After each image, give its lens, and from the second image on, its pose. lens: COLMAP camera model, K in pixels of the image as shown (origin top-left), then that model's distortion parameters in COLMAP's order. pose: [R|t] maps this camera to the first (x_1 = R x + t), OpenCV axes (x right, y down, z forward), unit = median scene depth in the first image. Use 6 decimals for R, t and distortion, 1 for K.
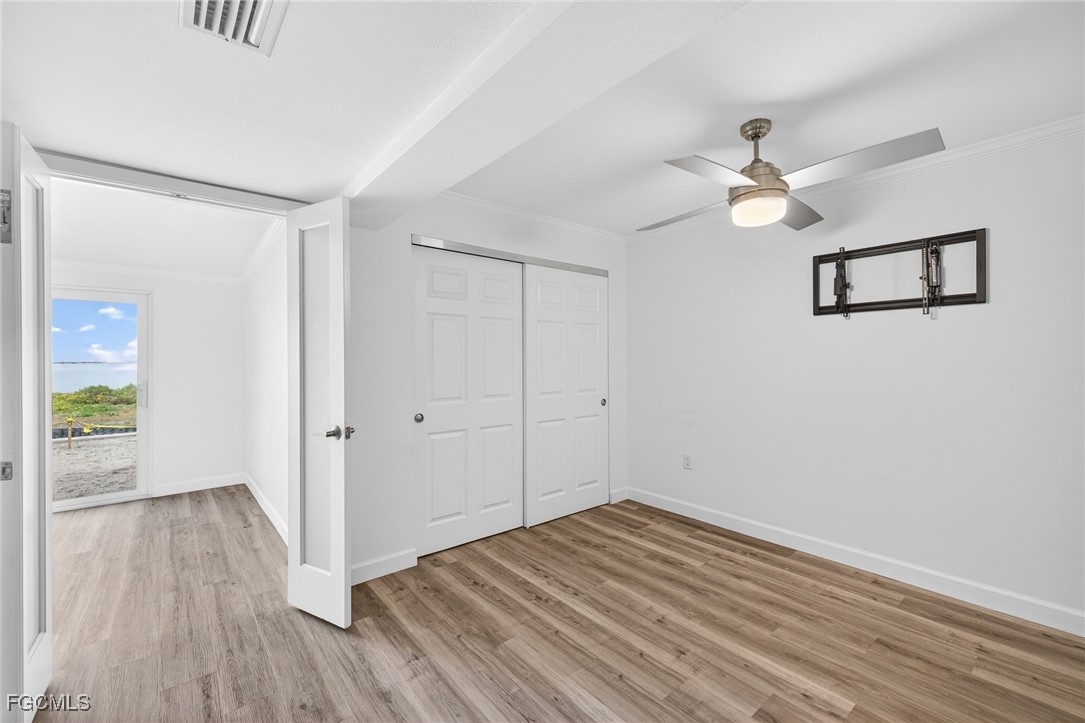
lens RADIAL K [[454.9, 0, 546.4], [0, 454.9, 358.3], [0, 0, 1]] dist [0.010929, -0.000012]
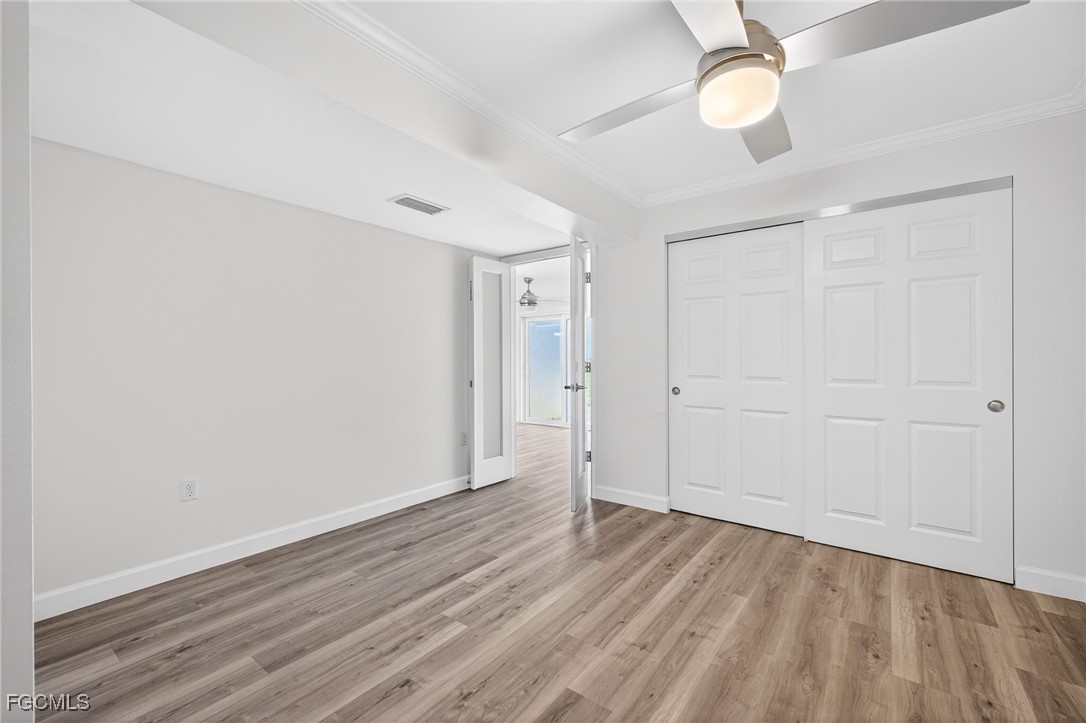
lens RADIAL K [[455.3, 0, 546.9], [0, 455.3, 358.2], [0, 0, 1]] dist [0.010929, -0.000012]
pose [[0.228313, 0.000707, -0.973587, 0.782710], [0.000878, 0.999999, 0.000932, 0.048165], [0.973587, -0.001068, 0.228312, 0.419401]]
